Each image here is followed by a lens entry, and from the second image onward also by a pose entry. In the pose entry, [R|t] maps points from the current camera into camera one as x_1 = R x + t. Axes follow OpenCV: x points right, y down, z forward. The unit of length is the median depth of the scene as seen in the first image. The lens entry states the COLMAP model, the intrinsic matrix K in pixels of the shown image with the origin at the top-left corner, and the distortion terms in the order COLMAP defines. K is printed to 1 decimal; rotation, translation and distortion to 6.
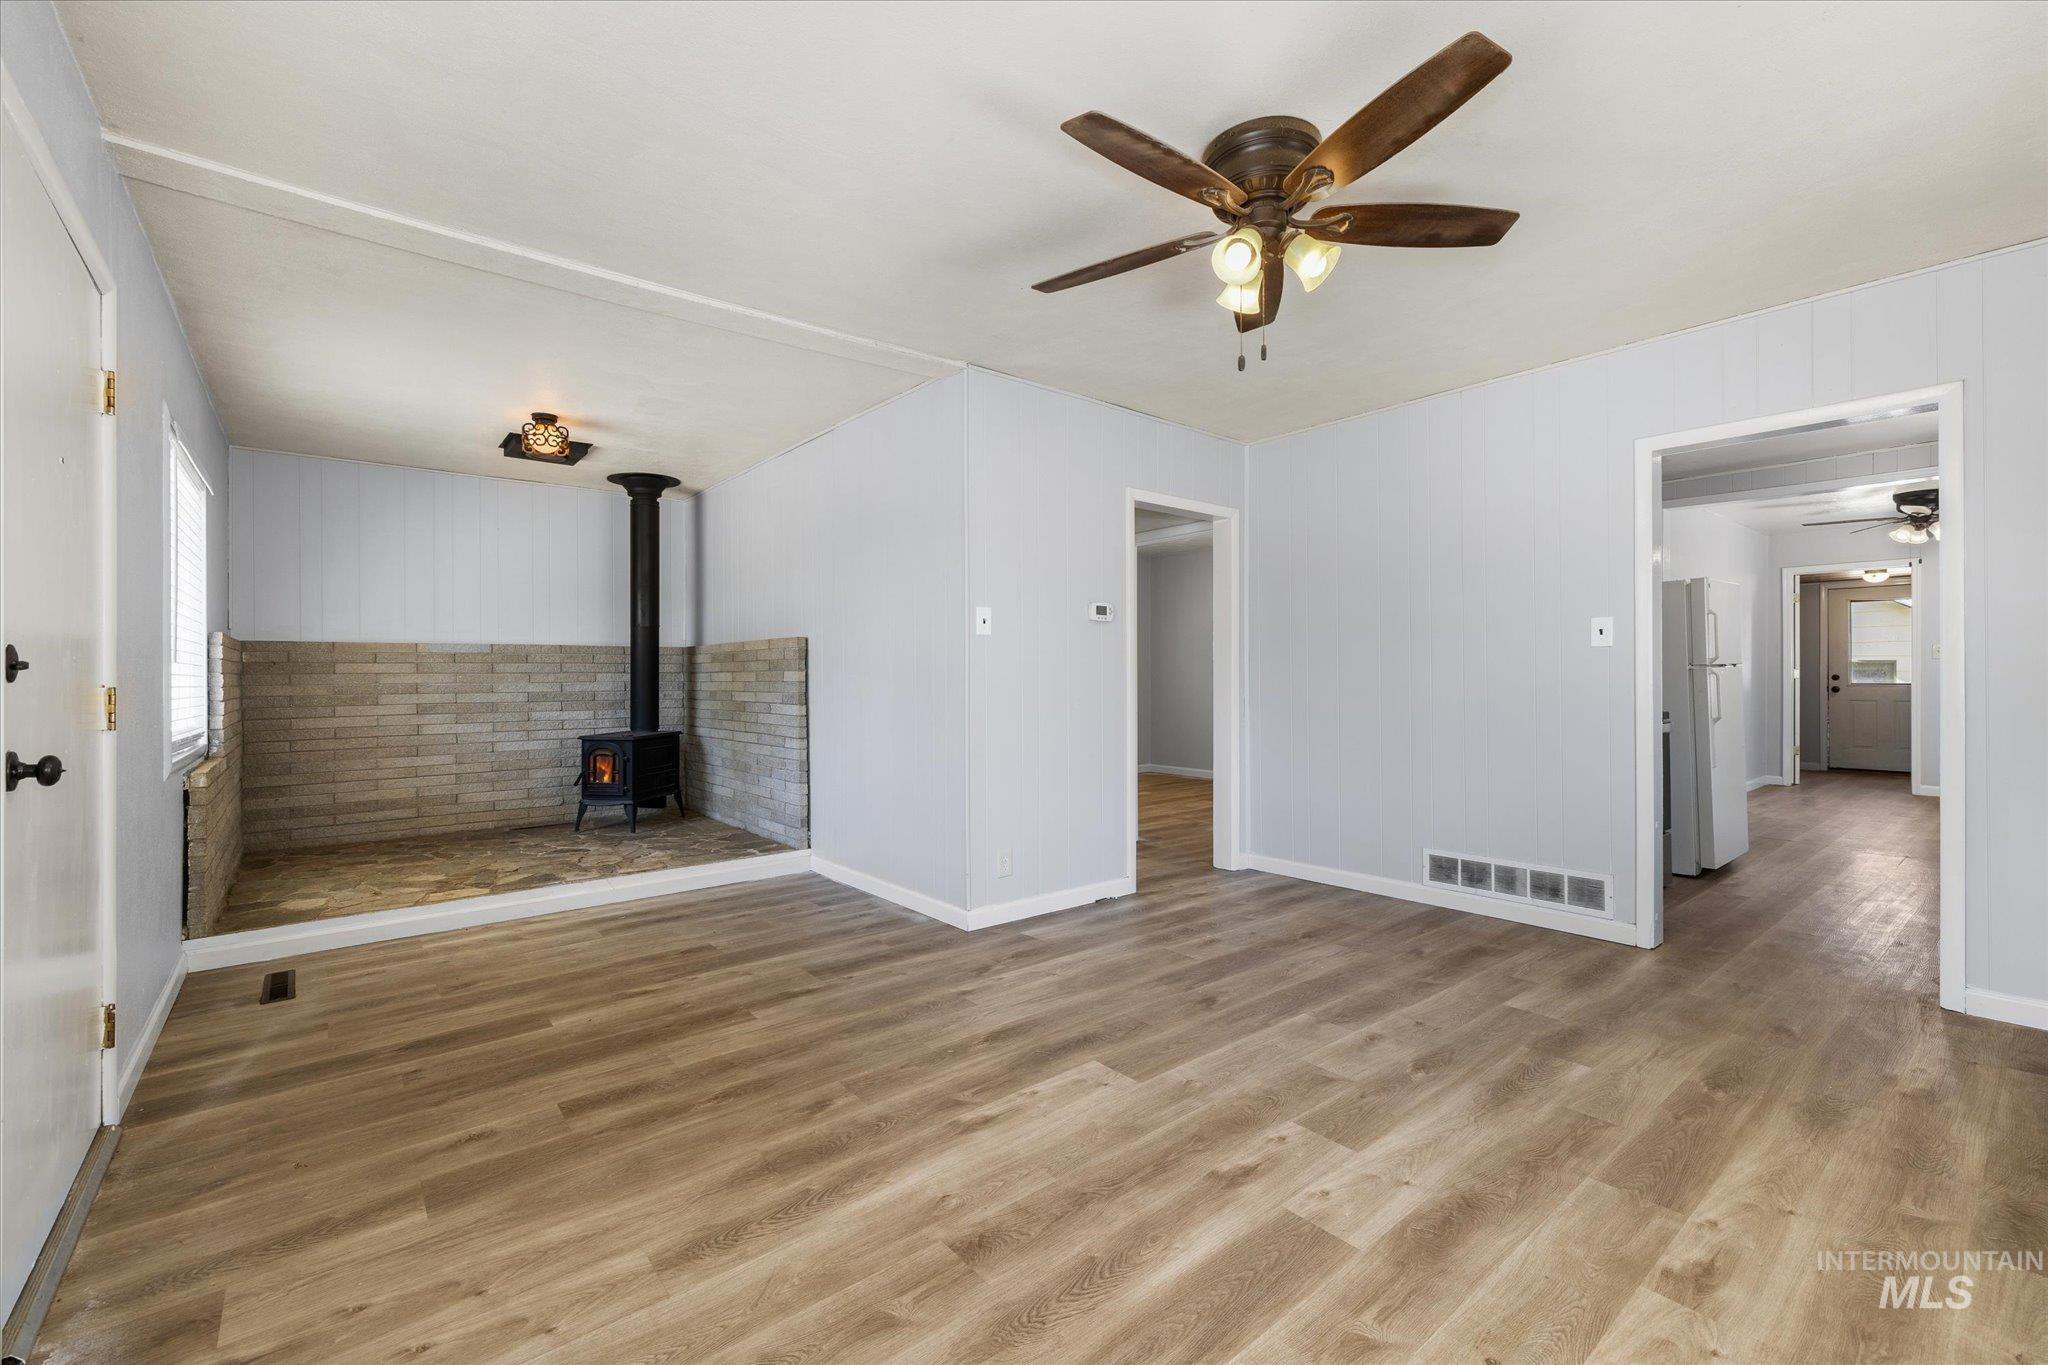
lens RADIAL K [[865.7, 0, 1023.0], [0, 865.7, 673.2], [0, 0, 1]] dist [0.001583, 0.001696]
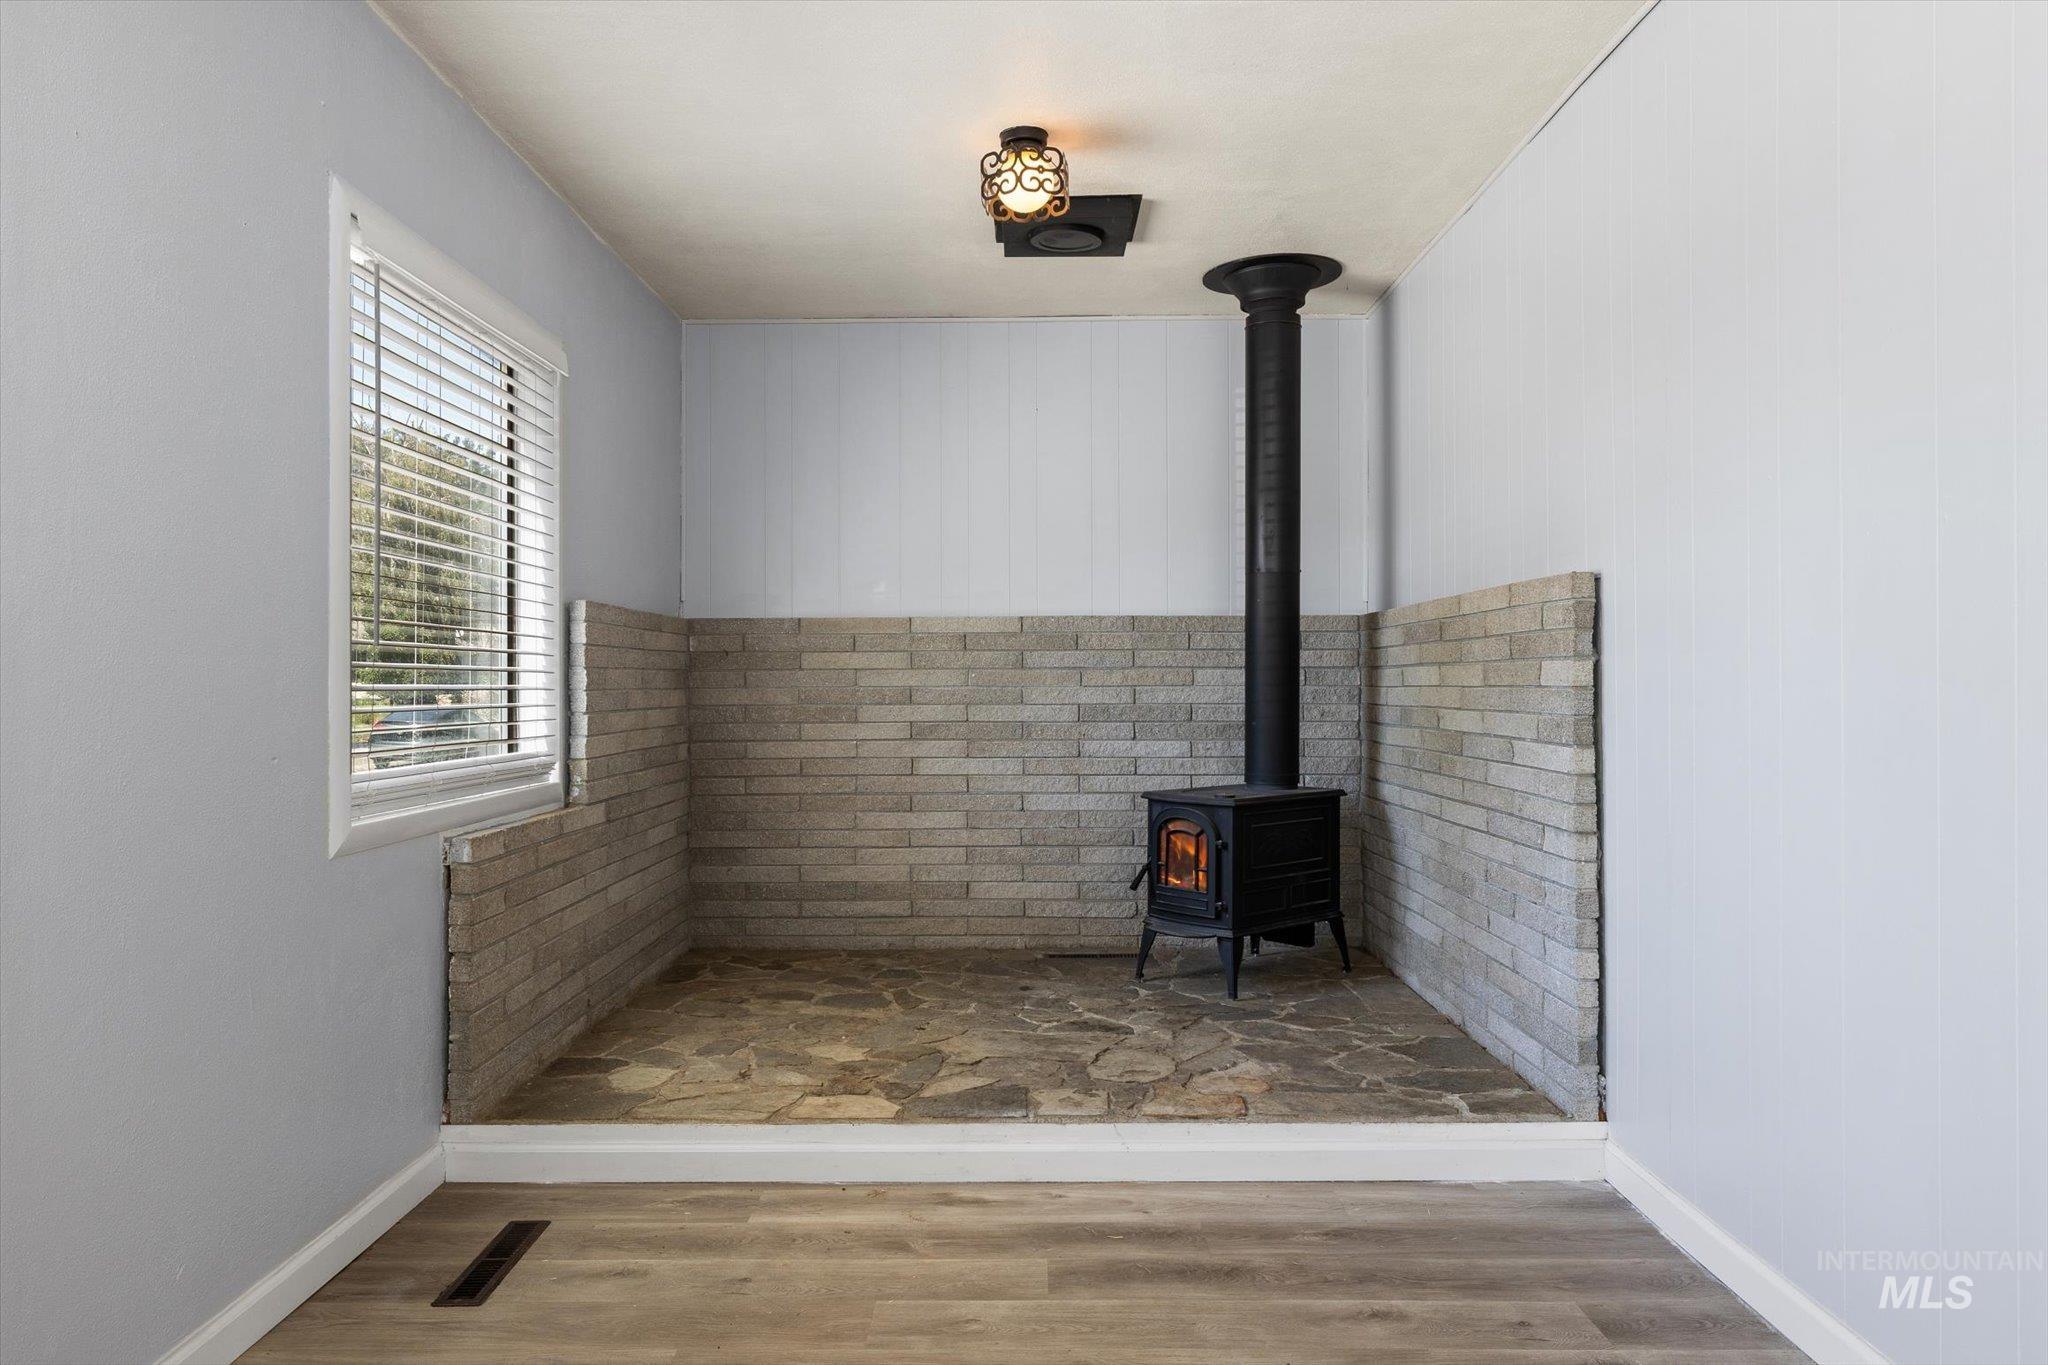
lens RADIAL K [[1400.5, 0, 1006.2], [0, 1400.5, 678.4], [0, 0, 1]] dist [0.005574, -0.001941]
pose [[0.765848, 0.001617, -0.643019, -0.065284], [0.000002, 0.999997, 0.002517, 0.005873], [0.643021, -0.001929, 0.765846, 0.462398]]
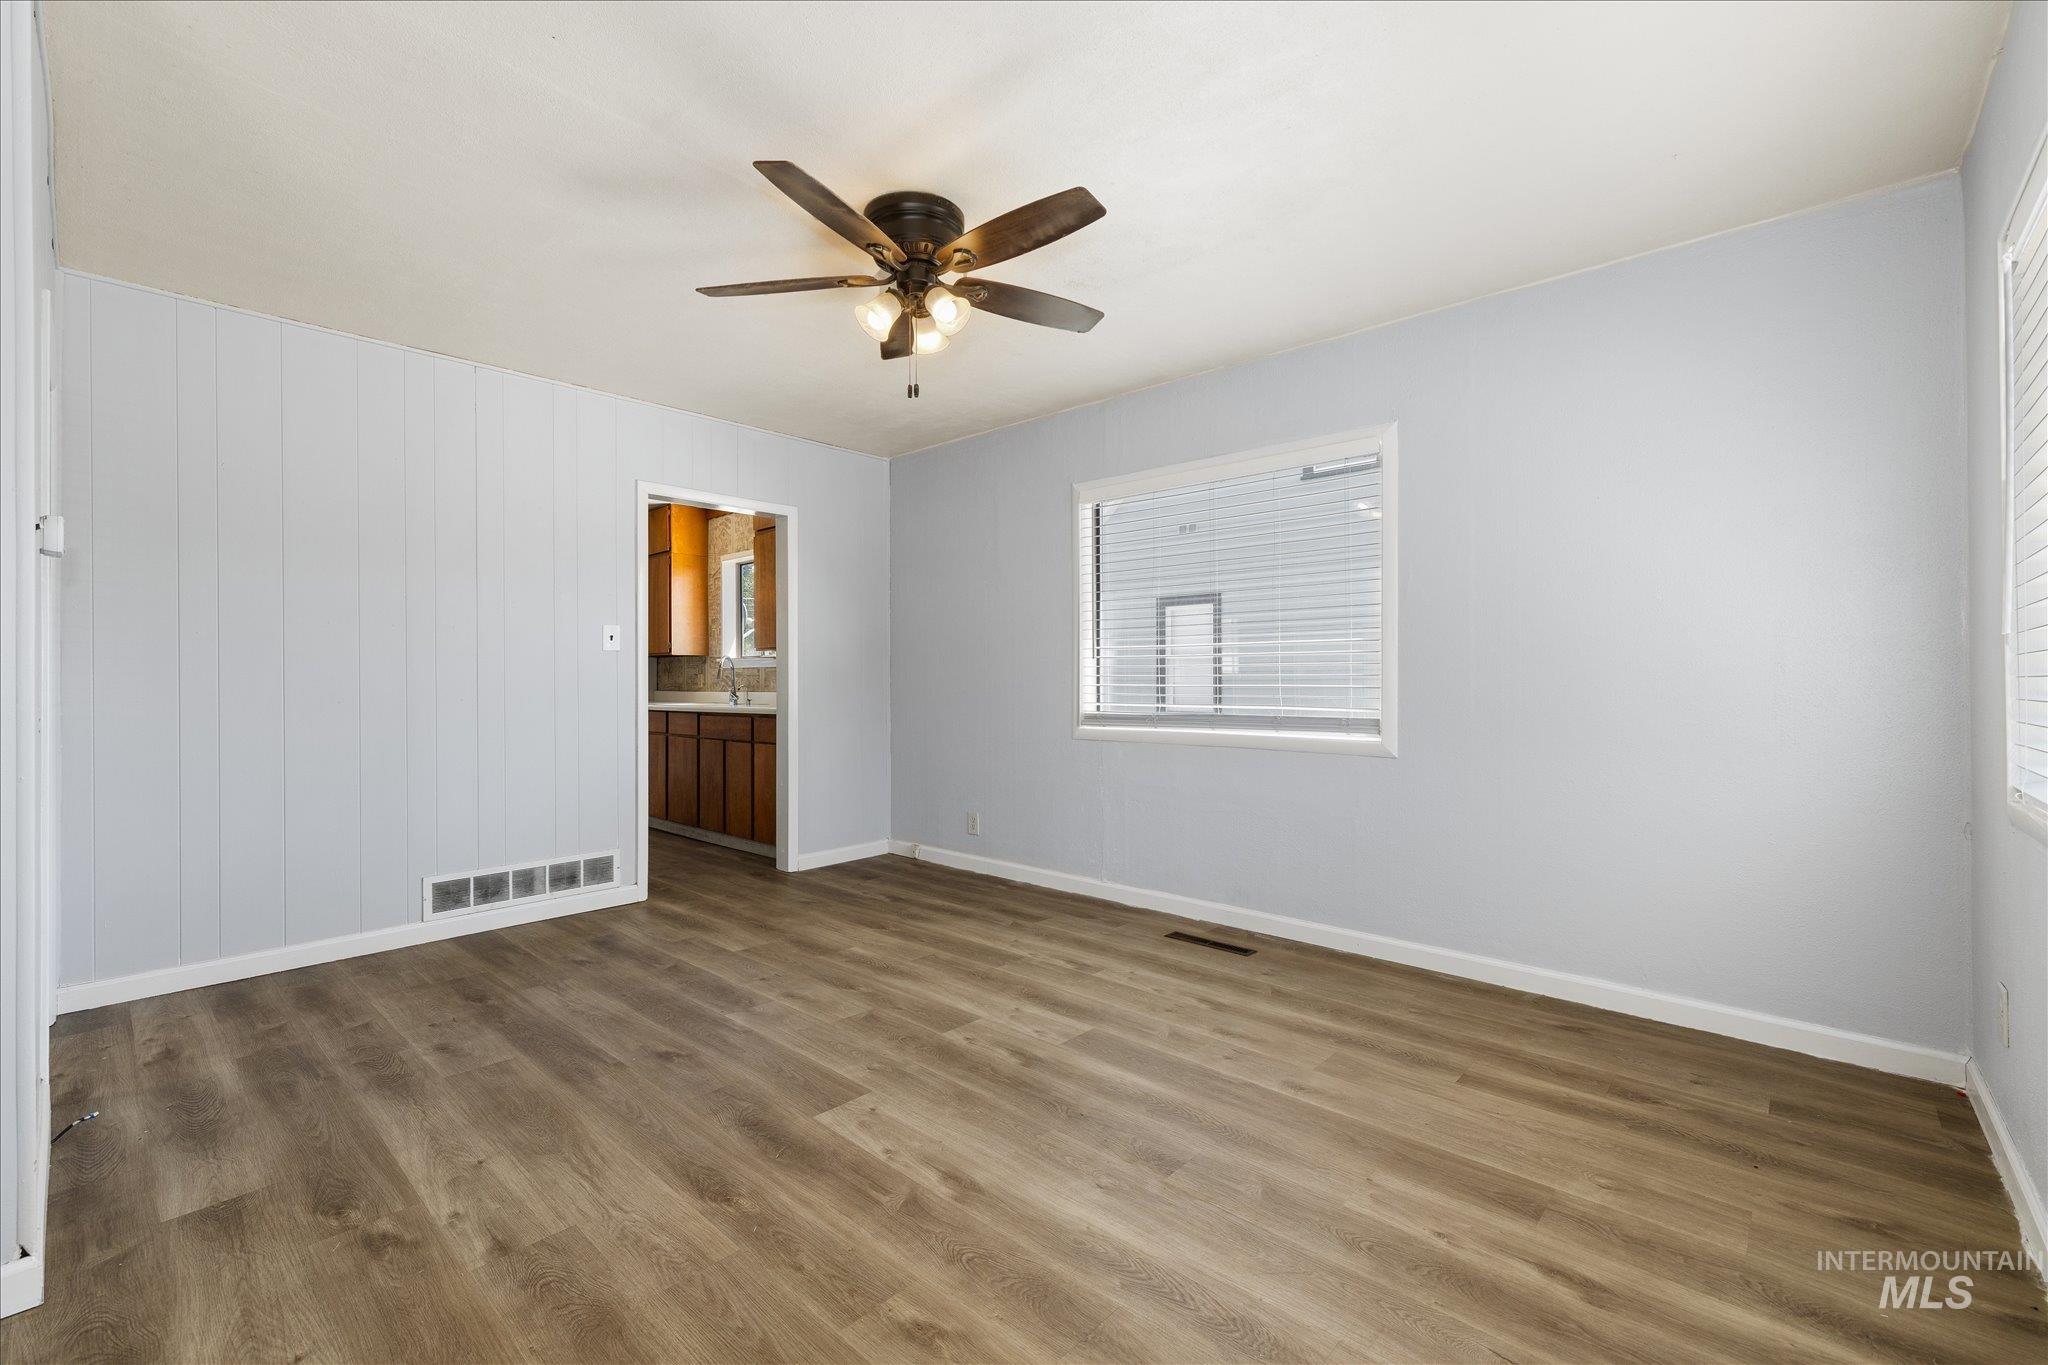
lens RADIAL K [[865.7, 0, 1020.2], [0, 865.7, 695.8], [0, 0, 1]] dist [0.001583, 0.001696]
pose [[-0.143445, -0.012706, 0.989577, -0.513803], [0.001909, 0.999912, 0.013115, 0.013575], [-0.989656, 0.003771, -0.143408, 0.600390]]
